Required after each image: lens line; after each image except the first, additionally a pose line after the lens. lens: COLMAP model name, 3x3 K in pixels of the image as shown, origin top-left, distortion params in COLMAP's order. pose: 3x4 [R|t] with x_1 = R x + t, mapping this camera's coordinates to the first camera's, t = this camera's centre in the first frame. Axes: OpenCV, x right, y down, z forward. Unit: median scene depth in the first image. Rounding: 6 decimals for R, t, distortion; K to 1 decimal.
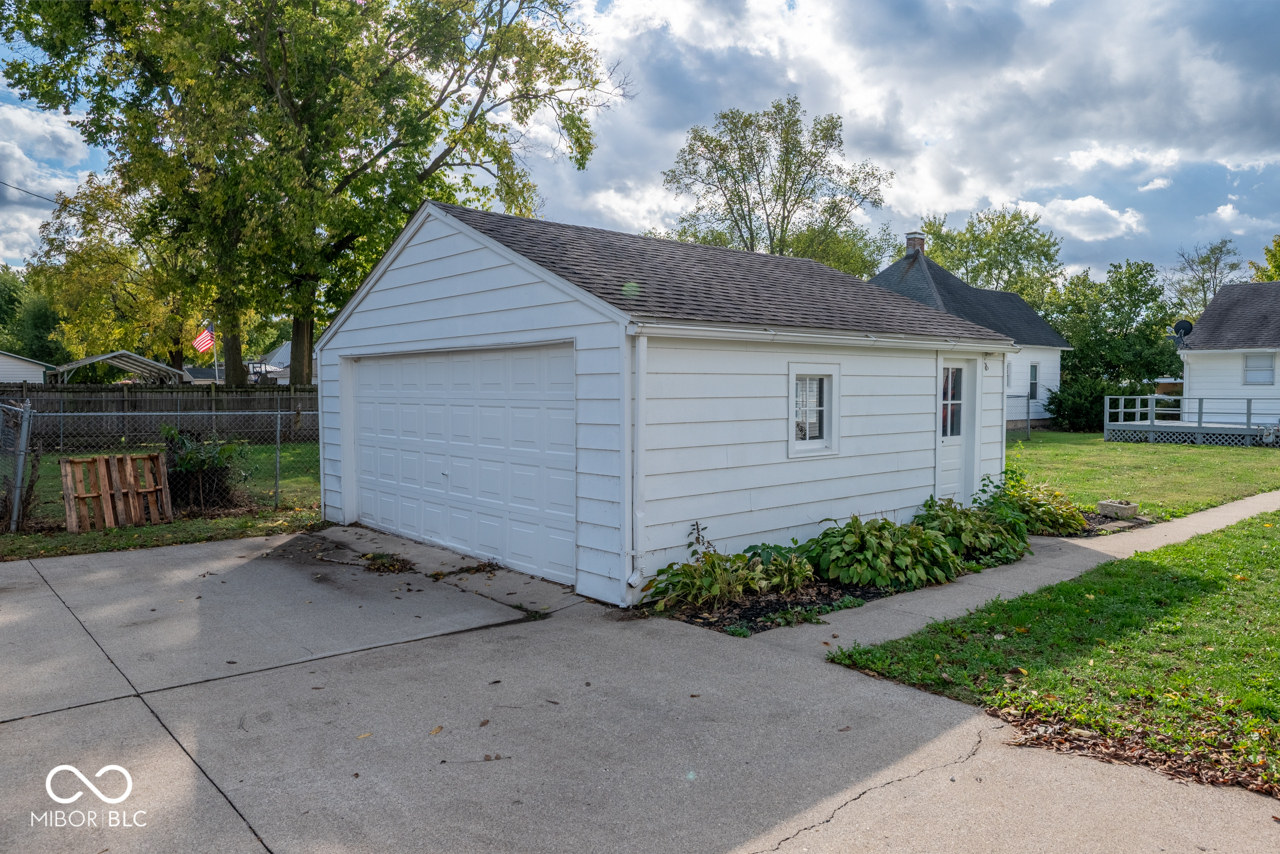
lens RADIAL K [[866.4, 0, 640.0], [0, 866.4, 427.0], [0, 0, 1]] dist [0.000824, -0.005280]
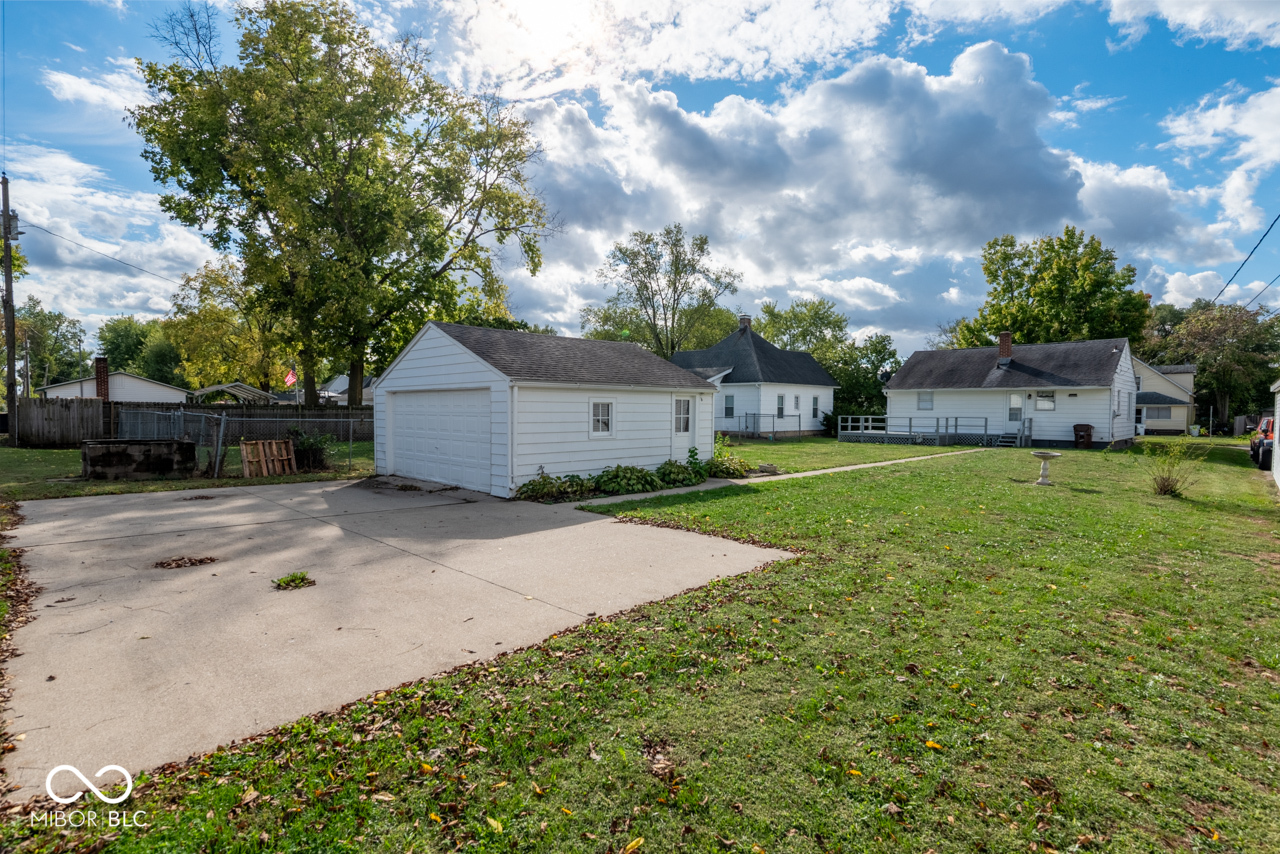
lens RADIAL K [[607.3, 0, 640.0], [0, 607.3, 427.0], [0, 0, 1]] dist [0.003243, 0.000726]
pose [[0.997236, 0.005301, 0.074114, 0.047175], [-0.004061, 0.999849, -0.016877, 0.007733], [-0.074192, 0.016529, 0.997107, -0.153195]]
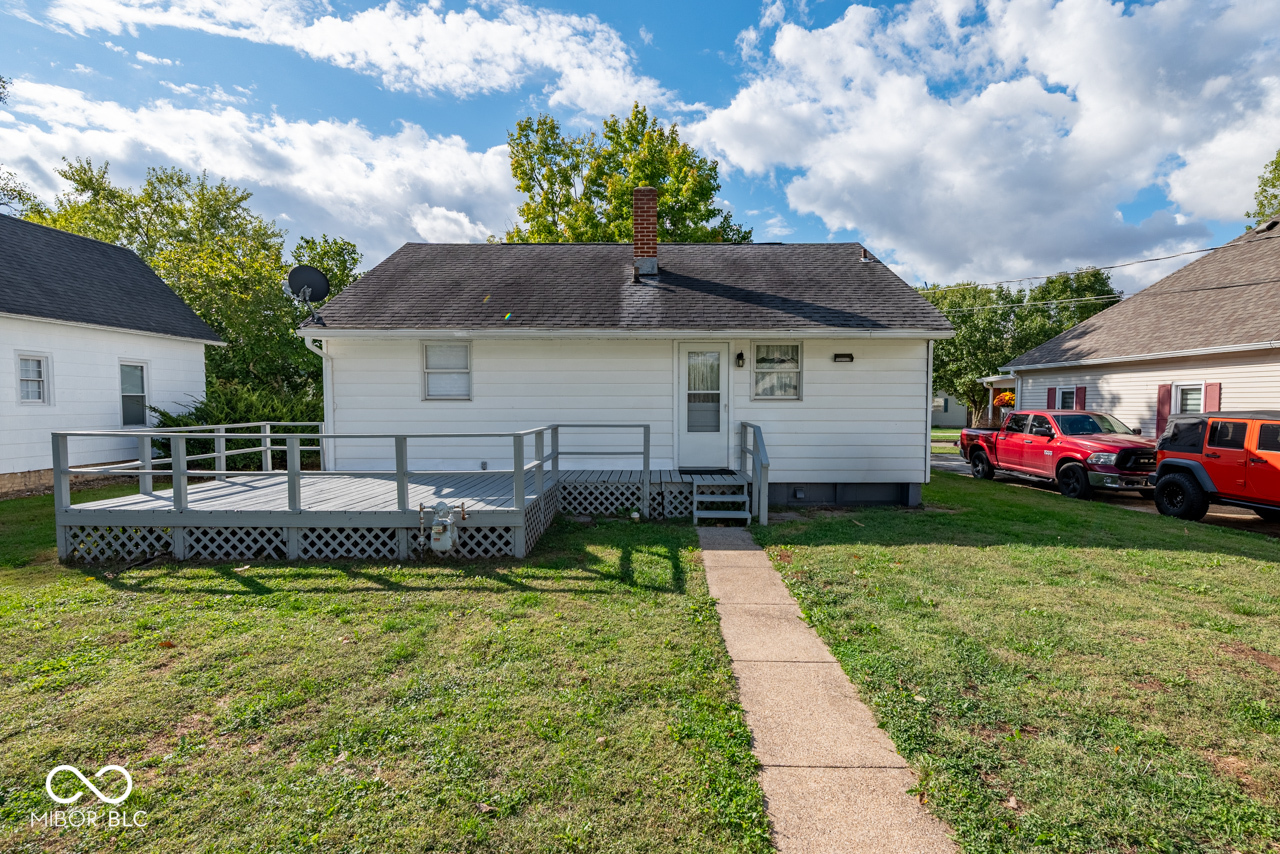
lens RADIAL K [[636.4, 0, 640.0], [0, 636.4, 427.0], [0, 0, 1]] dist [-0.000403, -0.000059]
pose [[0.664847, -0.032255, 0.746283, 0.439105], [0.034741, 0.999321, 0.012242, -0.029061], [-0.746171, 0.017788, 0.665517, 0.570726]]
